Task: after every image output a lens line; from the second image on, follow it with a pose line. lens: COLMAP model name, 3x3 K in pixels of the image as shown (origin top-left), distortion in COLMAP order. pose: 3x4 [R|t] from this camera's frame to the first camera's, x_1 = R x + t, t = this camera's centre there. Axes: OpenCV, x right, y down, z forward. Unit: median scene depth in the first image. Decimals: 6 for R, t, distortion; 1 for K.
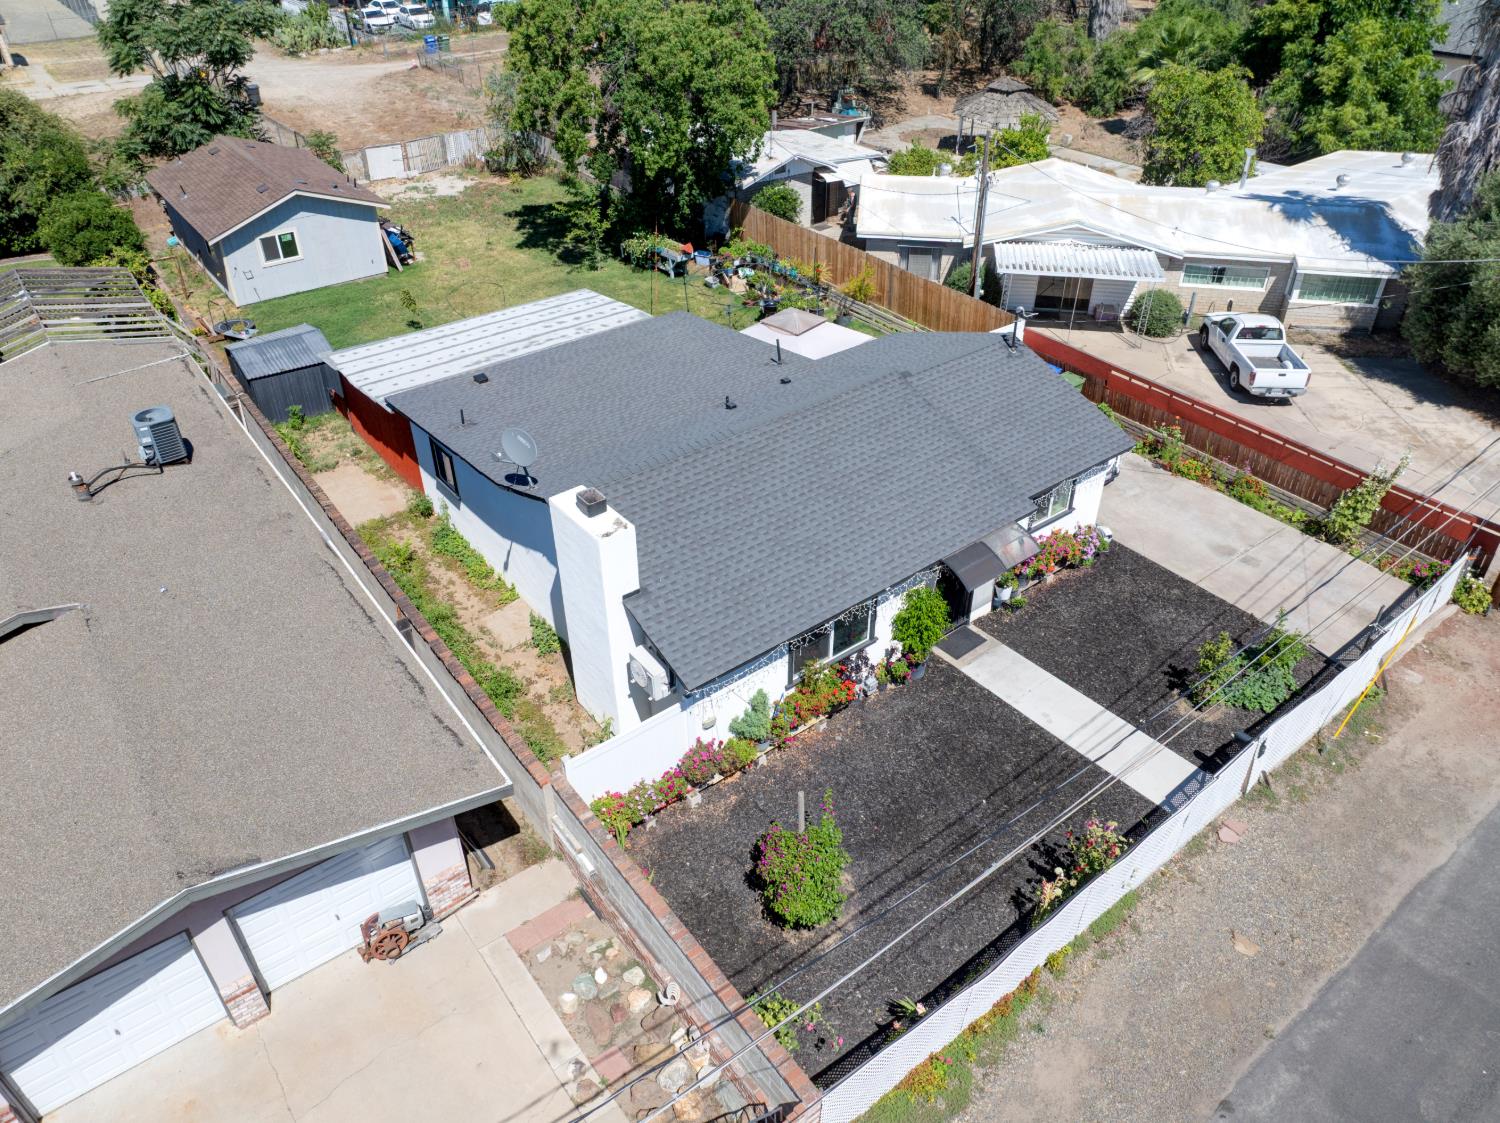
lens RADIAL K [[1054.0, 0, 756.1], [0, 1054.0, 553.0], [0, 0, 1]] dist [-0.038203, 0.004703]
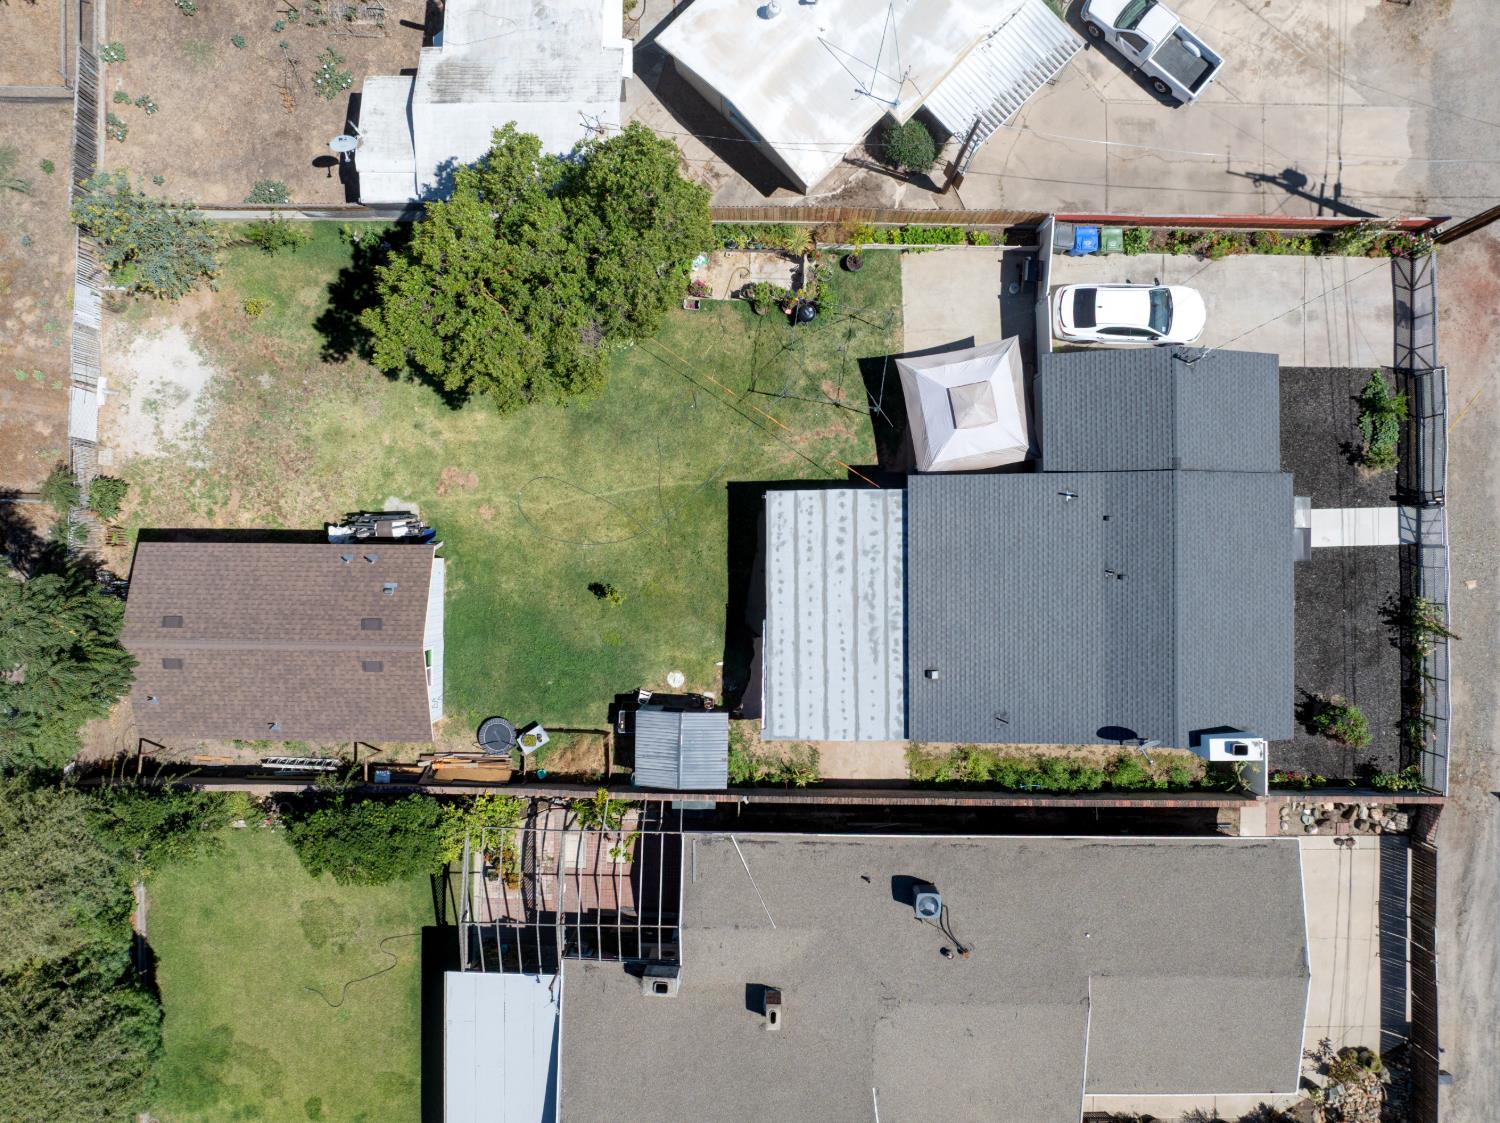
lens RADIAL K [[1054.0, 0, 756.1], [0, 1054.0, 553.0], [0, 0, 1]] dist [-0.038203, 0.004703]
pose [[0.612561, -0.790359, -0.010047, -0.295496], [0.467756, 0.352225, 0.810643, -1.583730], [-0.637161, -0.501268, 0.585455, 0.497956]]
